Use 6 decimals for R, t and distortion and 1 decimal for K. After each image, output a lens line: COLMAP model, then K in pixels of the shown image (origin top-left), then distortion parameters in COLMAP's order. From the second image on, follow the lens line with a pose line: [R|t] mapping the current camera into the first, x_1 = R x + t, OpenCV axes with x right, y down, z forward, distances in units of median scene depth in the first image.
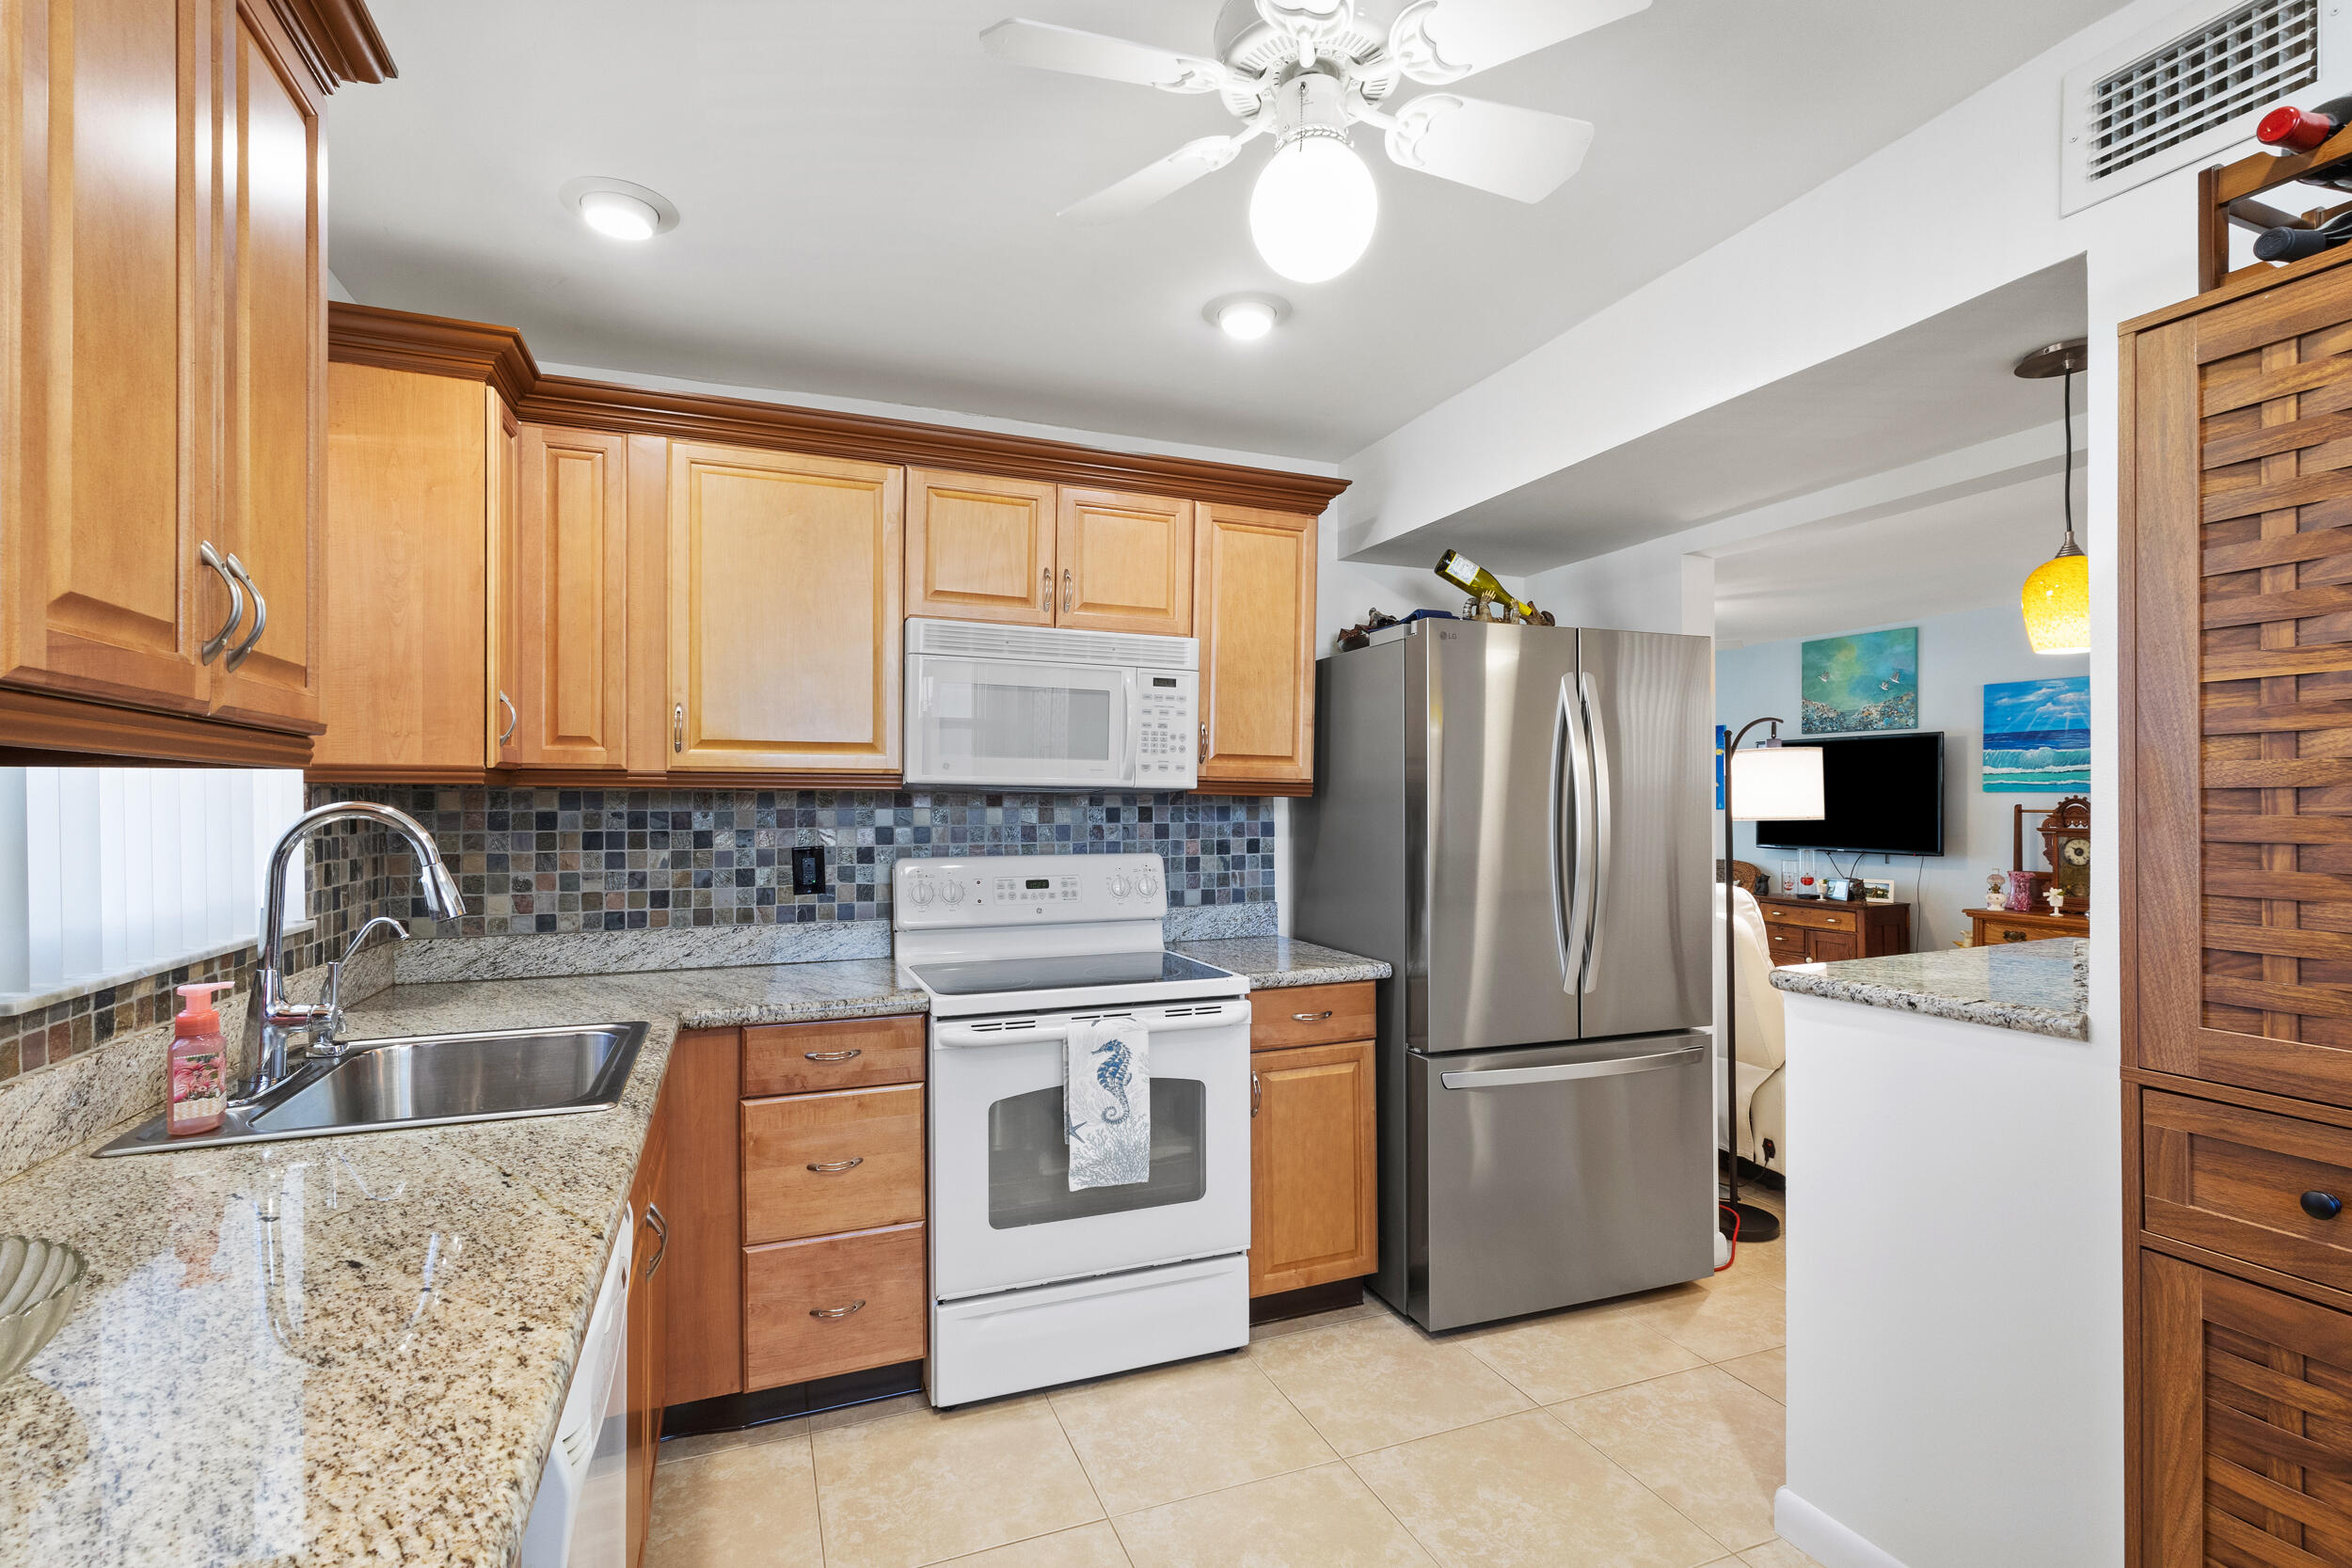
lens RADIAL K [[1040.2, 0, 1169.0], [0, 1040.2, 799.8], [0, 0, 1]] dist [-0.021562, 0.001222]
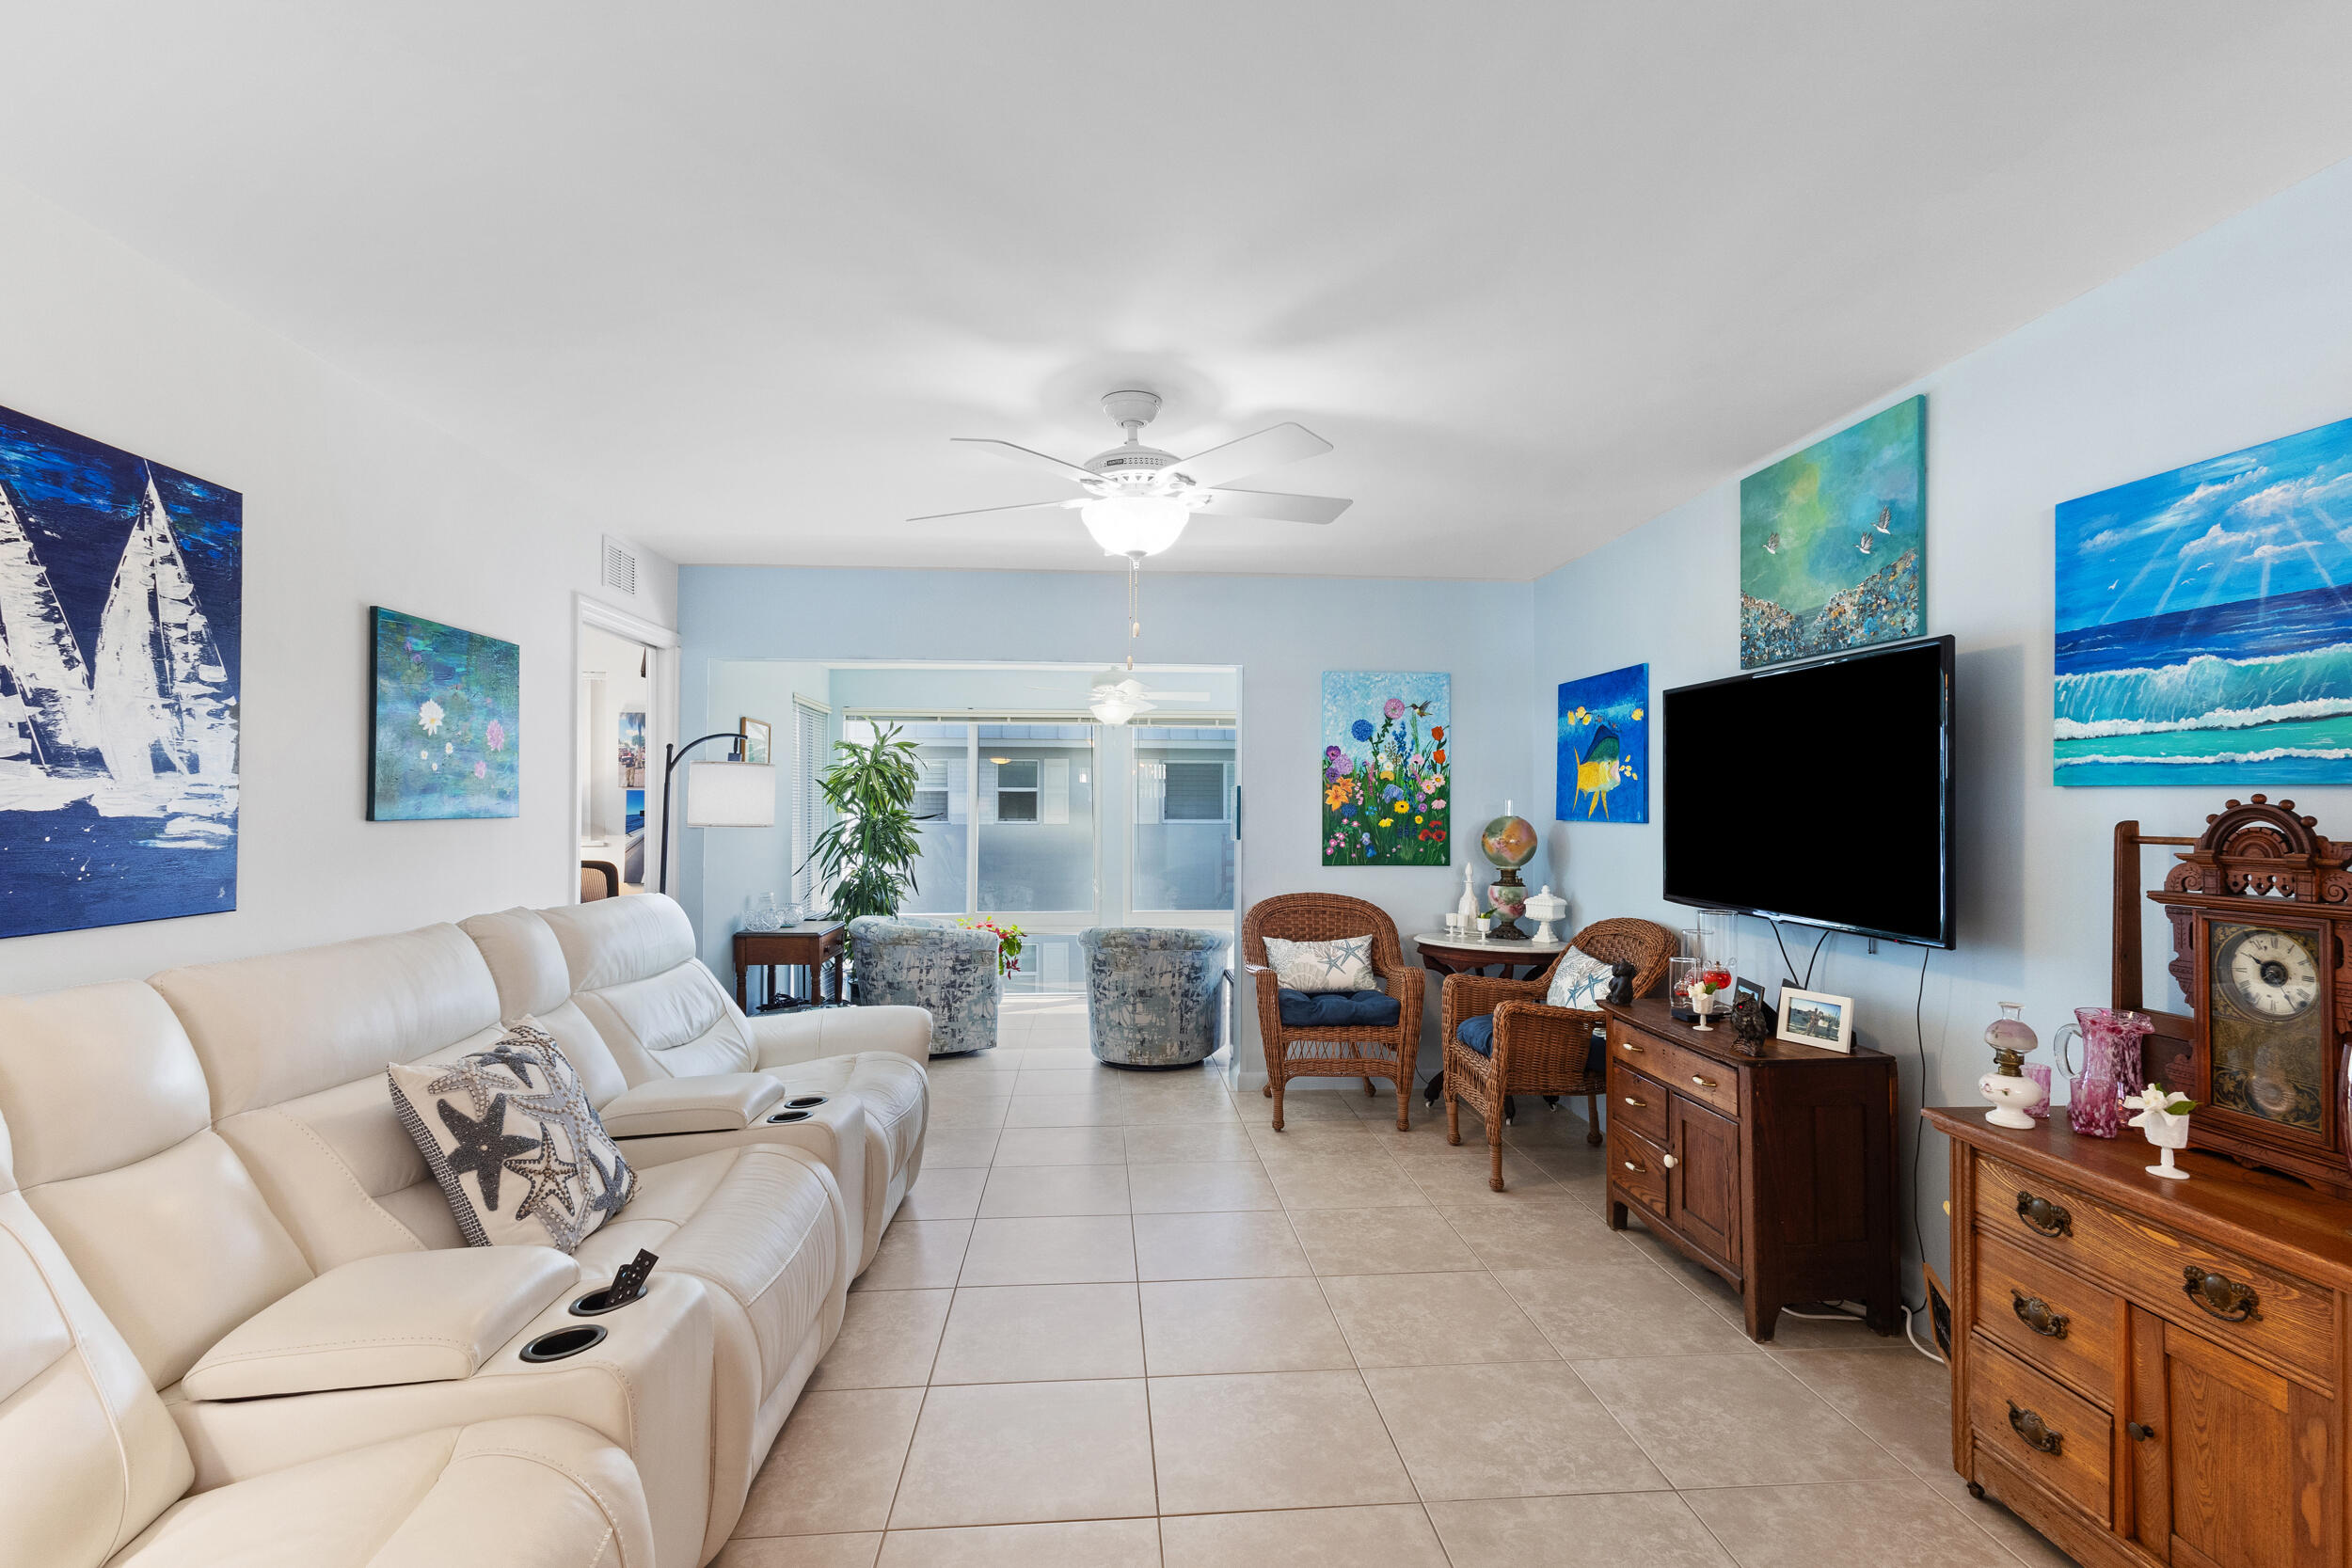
lens RADIAL K [[1040.2, 0, 1195.6], [0, 1040.2, 803.0], [0, 0, 1]] dist [-0.021562, 0.001222]
pose [[0.960613, 0.000791, -0.277887, 0.572389], [-0.000425, 0.999999, 0.001375, -0.001914], [0.277888, -0.001203, 0.960613, 0.528099]]
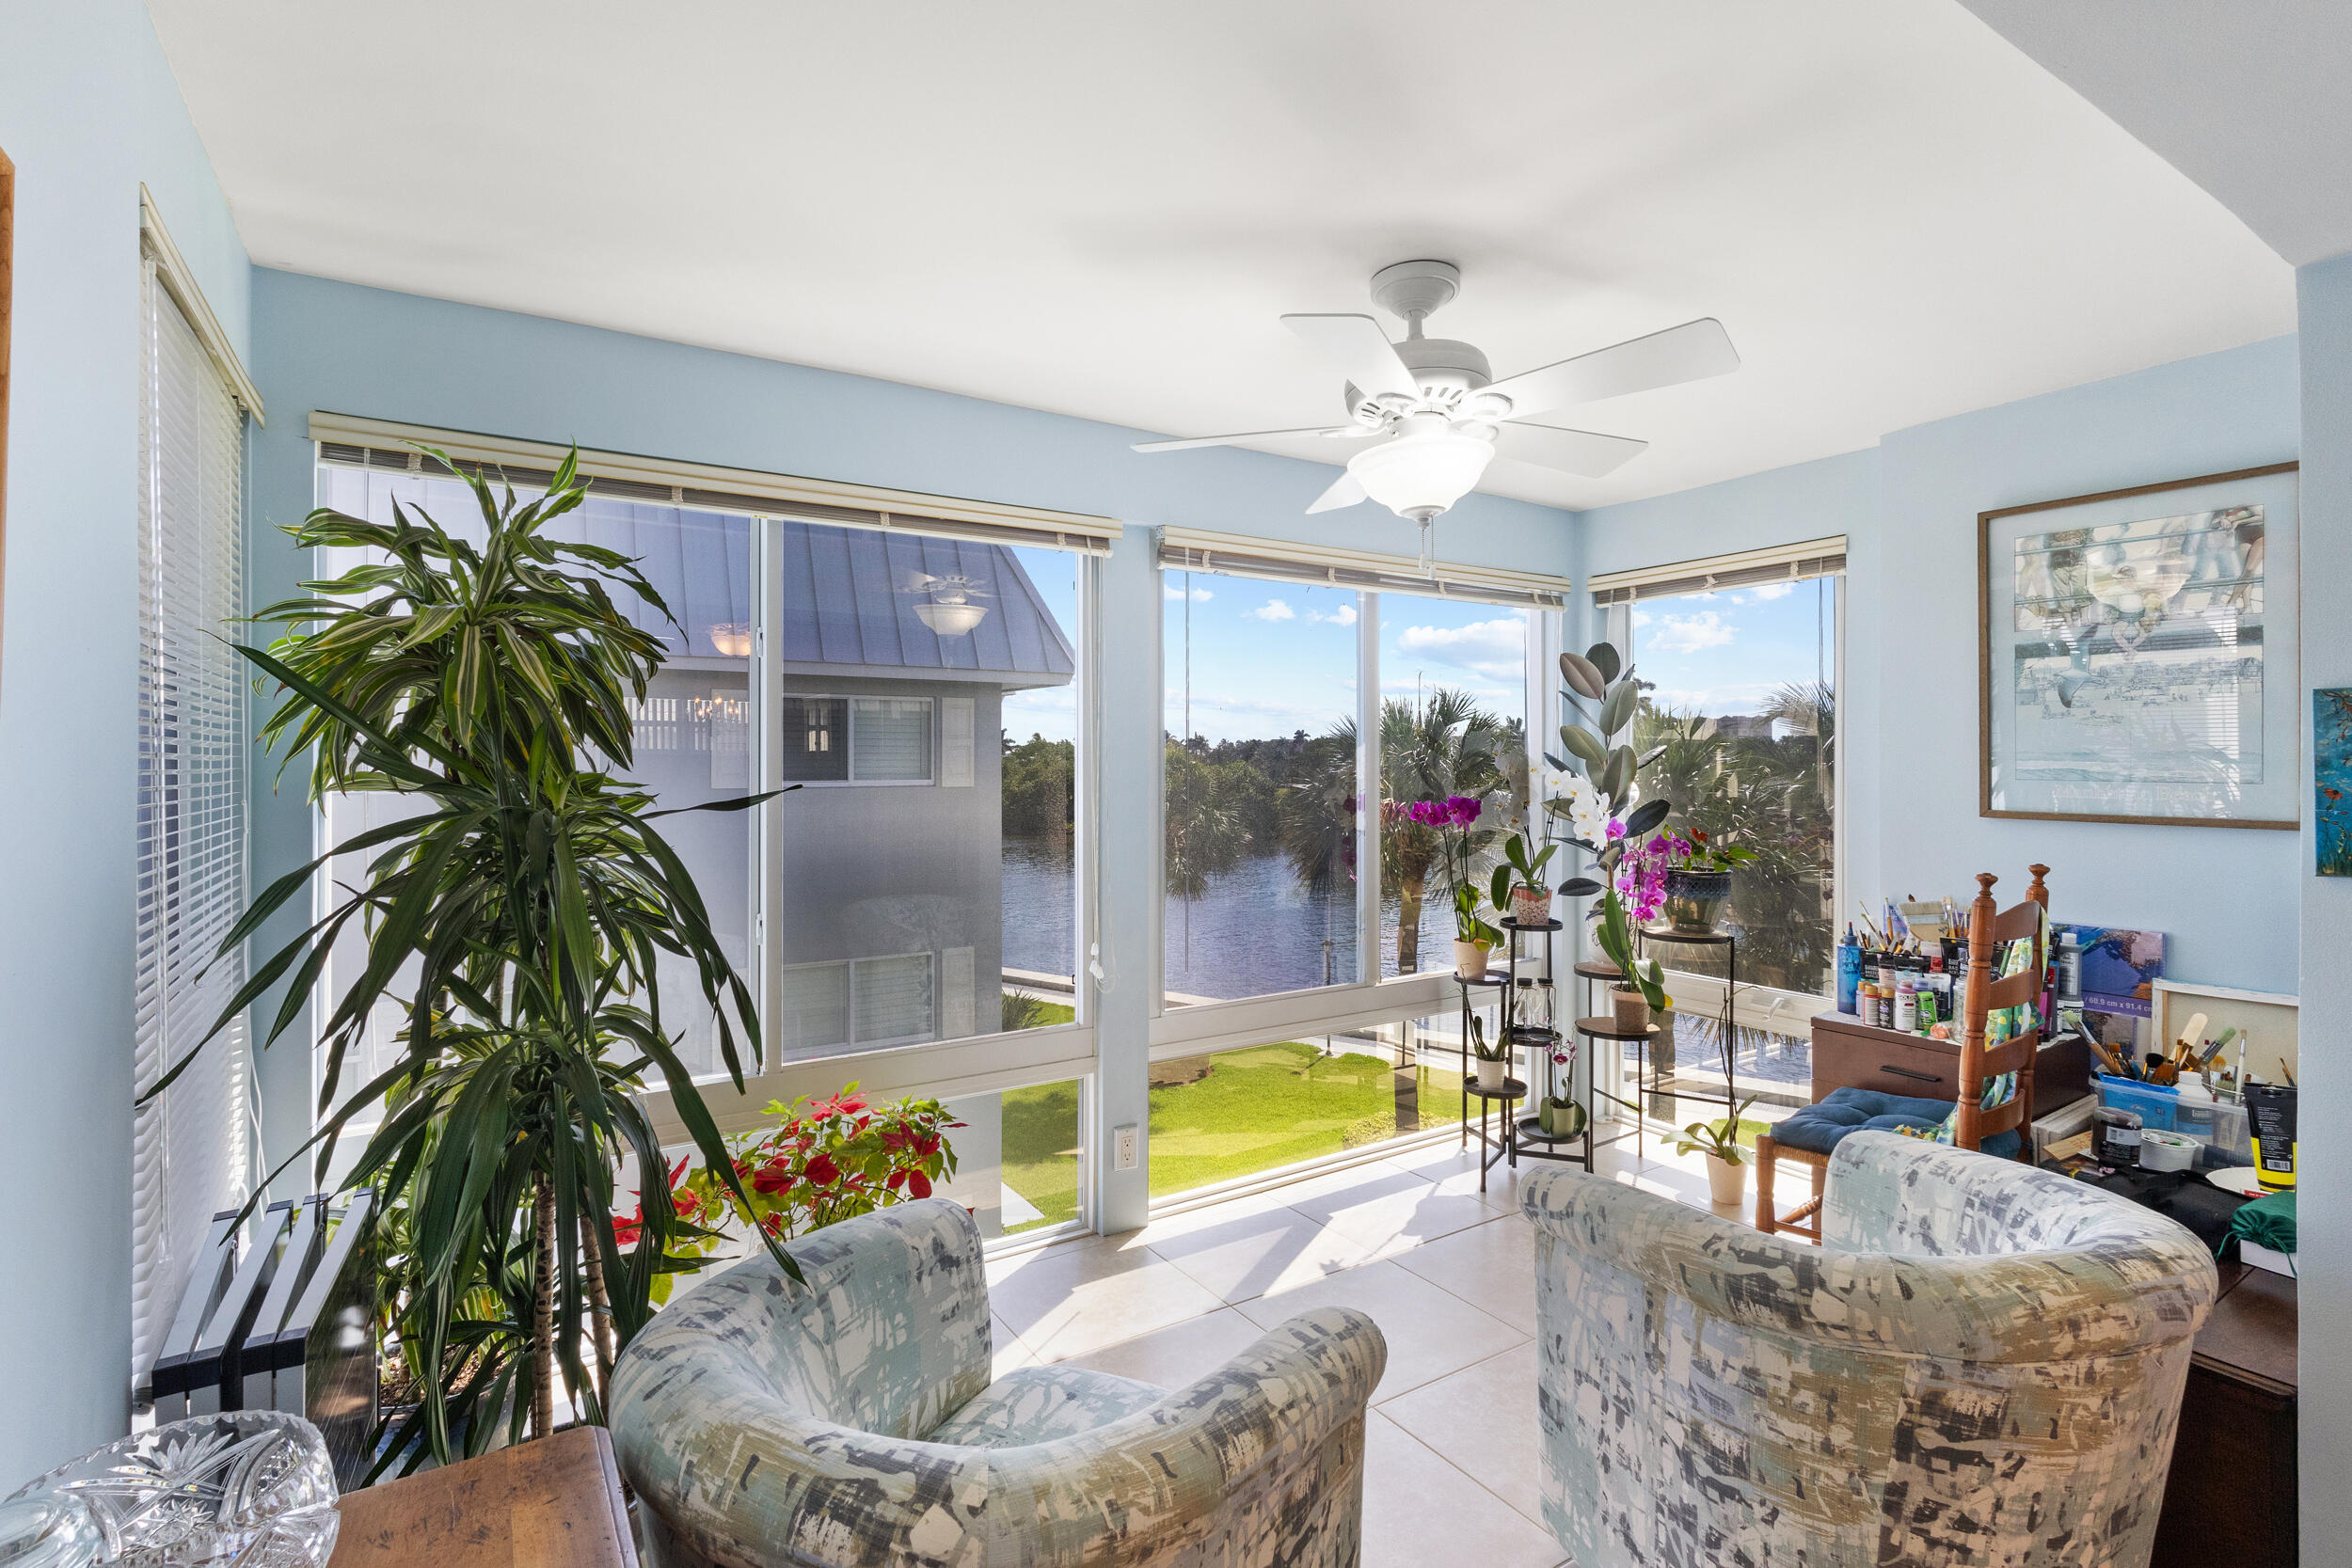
lens RADIAL K [[1114.5, 0, 1173.9], [0, 1114.5, 767.8], [0, 0, 1]] dist [0.007233, -0.001563]
pose [[0.979801, -0.000289, 0.199977, 0.059583], [-0.001662, 0.999953, 0.009589, 0.001722], [-0.199970, -0.009728, 0.979754, 1.155230]]
